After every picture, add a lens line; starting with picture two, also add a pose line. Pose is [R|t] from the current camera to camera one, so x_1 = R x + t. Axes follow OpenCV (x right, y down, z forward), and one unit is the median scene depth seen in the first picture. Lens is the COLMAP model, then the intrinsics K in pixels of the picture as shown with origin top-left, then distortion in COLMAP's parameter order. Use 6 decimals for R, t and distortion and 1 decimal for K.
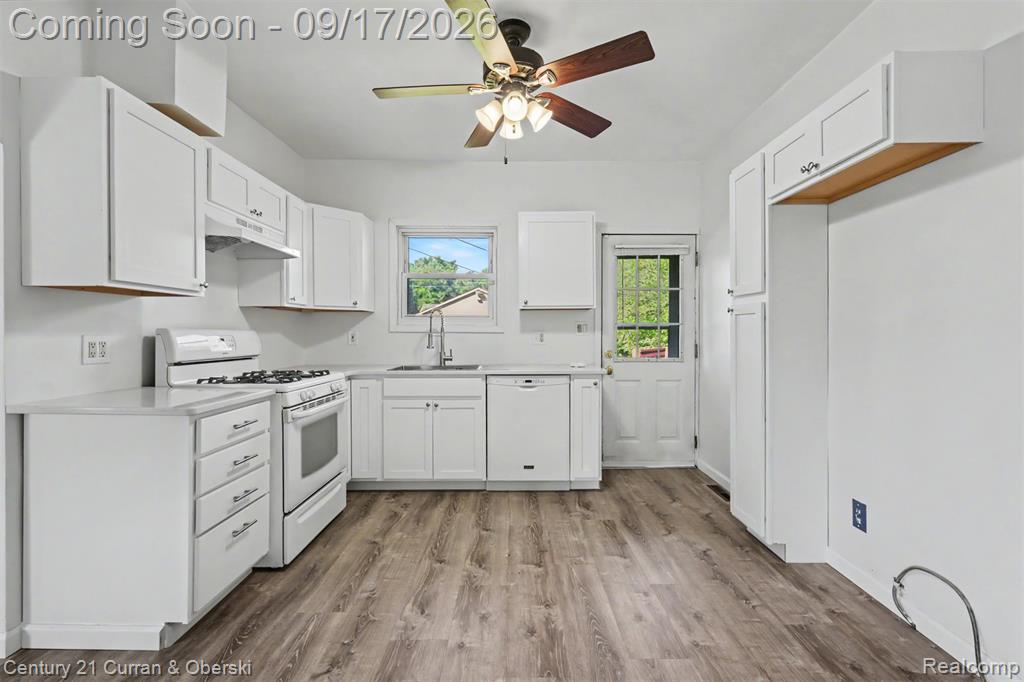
lens RADIAL K [[448.9, 0, 514.0], [0, 448.9, 336.5], [0, 0, 1]] dist [-0.002599, 0.000587]
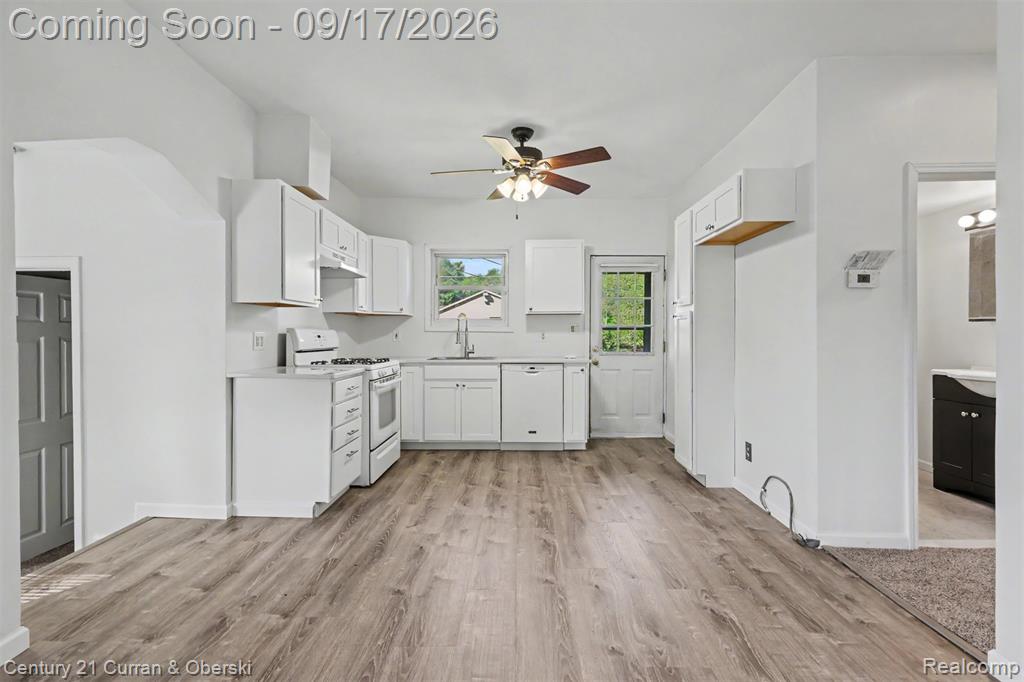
lens RADIAL K [[454.9, 0, 513.2], [0, 454.9, 337.8], [0, 0, 1]] dist [0.006621, 0.000128]
pose [[0.999874, 0.002758, -0.015617, -0.005216], [-0.002752, 0.999996, 0.000420, 0.010378], [0.015618, -0.000377, 0.999878, -0.427776]]
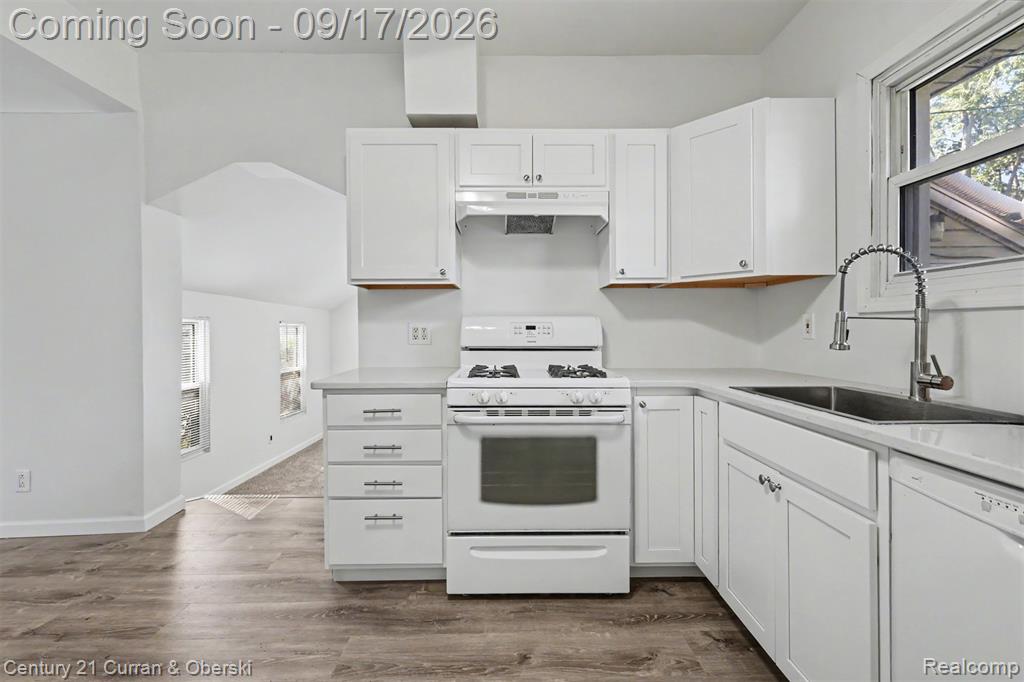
lens RADIAL K [[458.4, 0, 512.7], [0, 458.4, 332.9], [0, 0, 1]] dist [0.001728, 0.000512]
pose [[0.018830, 0.007319, -0.999796, 0.279408], [-0.003627, 0.999967, 0.007252, 0.012137], [0.999816, 0.003490, 0.018856, 0.885328]]
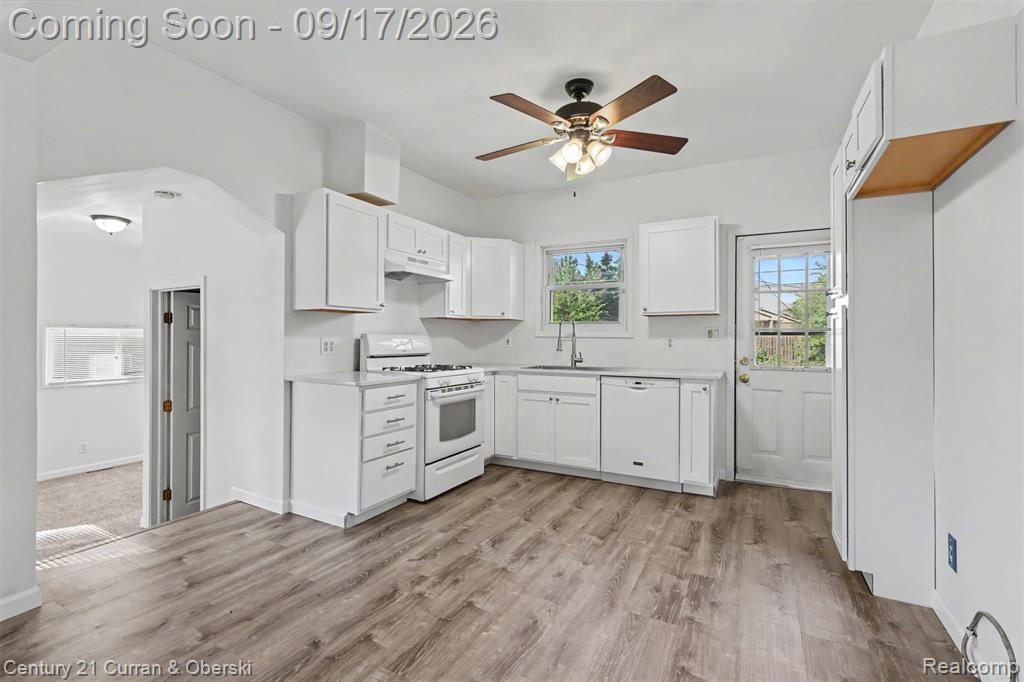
lens RADIAL K [[461.9, 0, 513.0], [0, 461.9, 336.9], [0, 0, 1]] dist [0.003746, 0.000112]
pose [[0.884049, 0.003755, -0.467378, 0.334624], [-0.009272, 0.999912, -0.009504, 0.003114], [0.467302, 0.012735, 0.884006, -0.136872]]
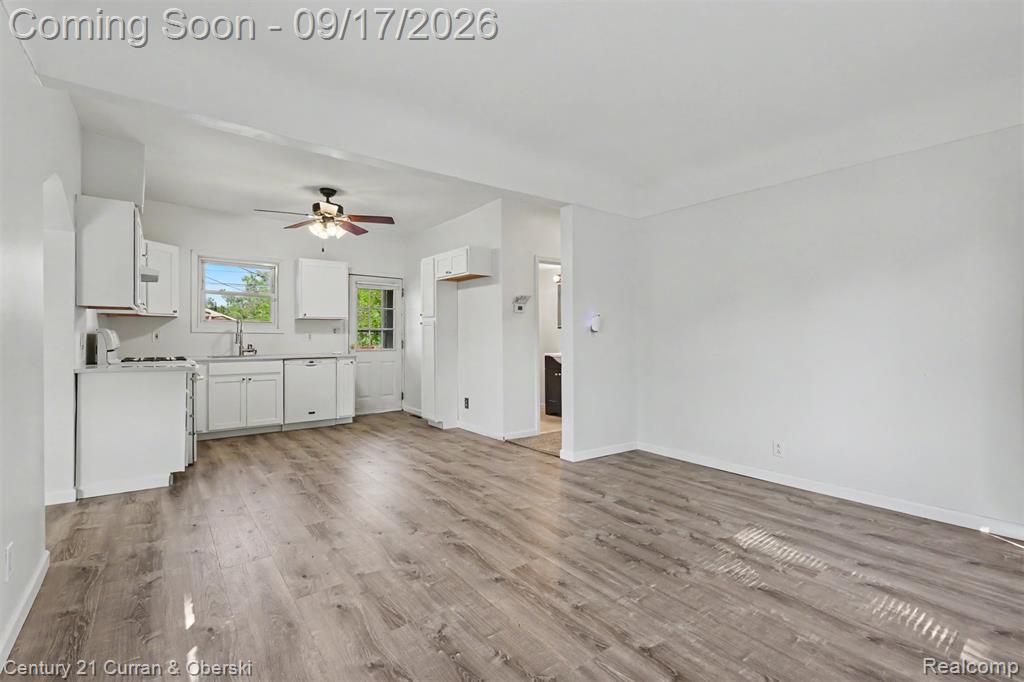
lens RADIAL K [[458.4, 0, 512.7], [0, 458.4, 332.9], [0, 0, 1]] dist [0.001728, 0.000512]
pose [[0.791534, 0.006773, 0.611087, -0.501800], [0.002739, 0.999889, -0.014630, 0.020455], [-0.611118, 0.013254, 0.791428, -0.985150]]
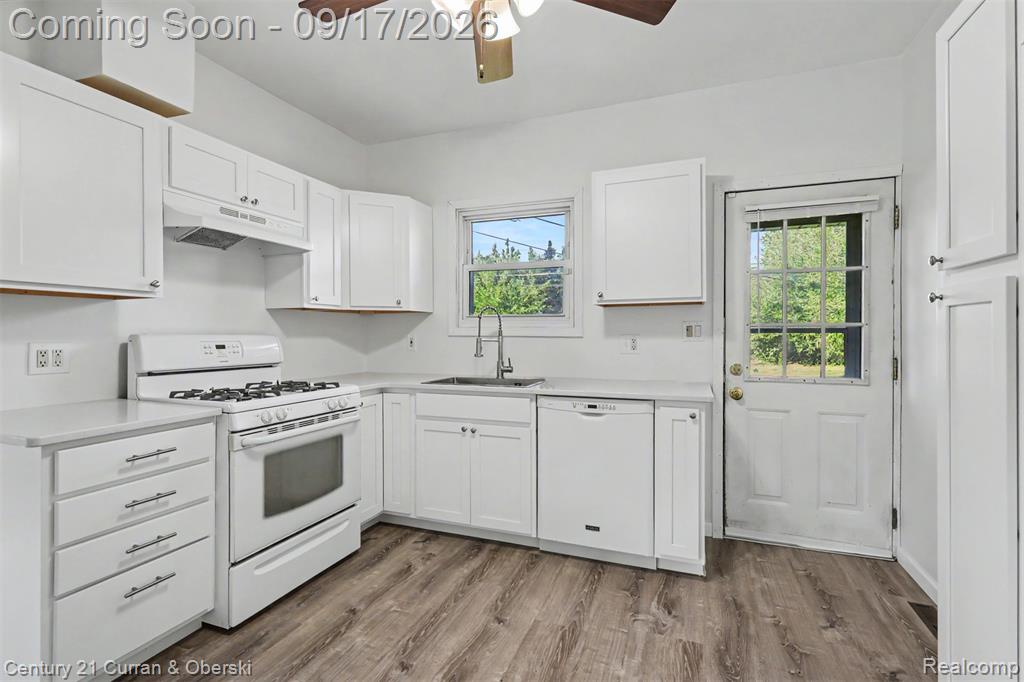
lens RADIAL K [[468.8, 0, 513.9], [0, 468.8, 336.1], [0, 0, 1]] dist [0.004870, 0.000463]
pose [[0.934094, 0.001949, -0.357022, 0.213842], [-0.002730, 0.999995, -0.001683, -0.011889], [0.357017, 0.002547, 0.934094, 0.312595]]
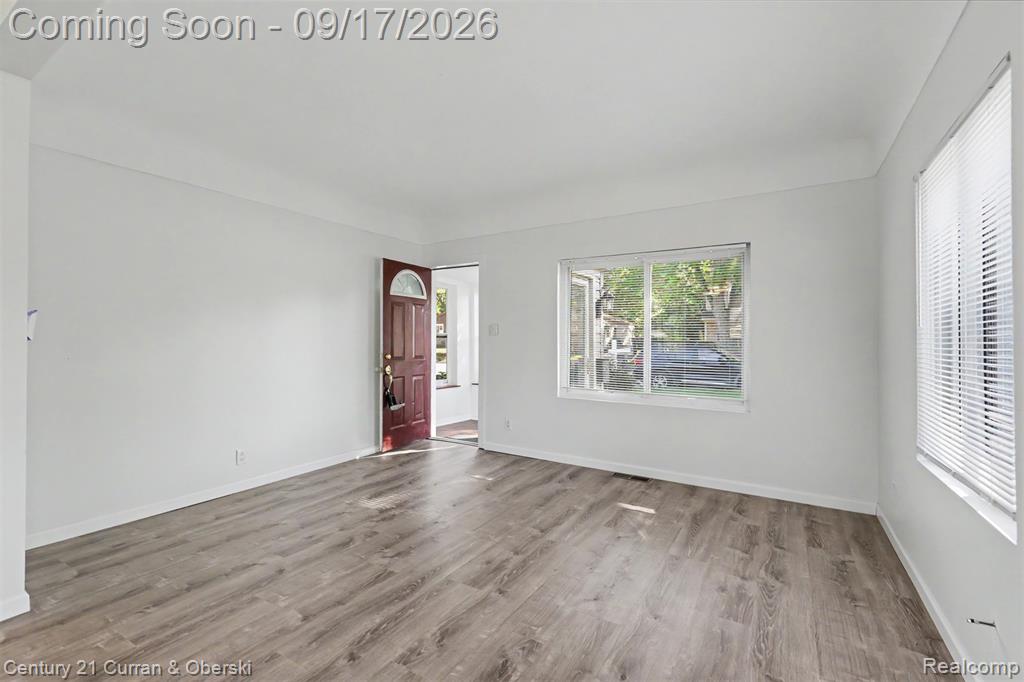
lens RADIAL K [[454.9, 0, 513.2], [0, 454.9, 337.8], [0, 0, 1]] dist [0.006621, 0.000128]
pose [[-0.860757, 0.008624, 0.508943, -0.457712], [0.008363, 0.999961, -0.002799, -0.001170], [-0.508947, 0.001847, -0.860796, 0.308098]]
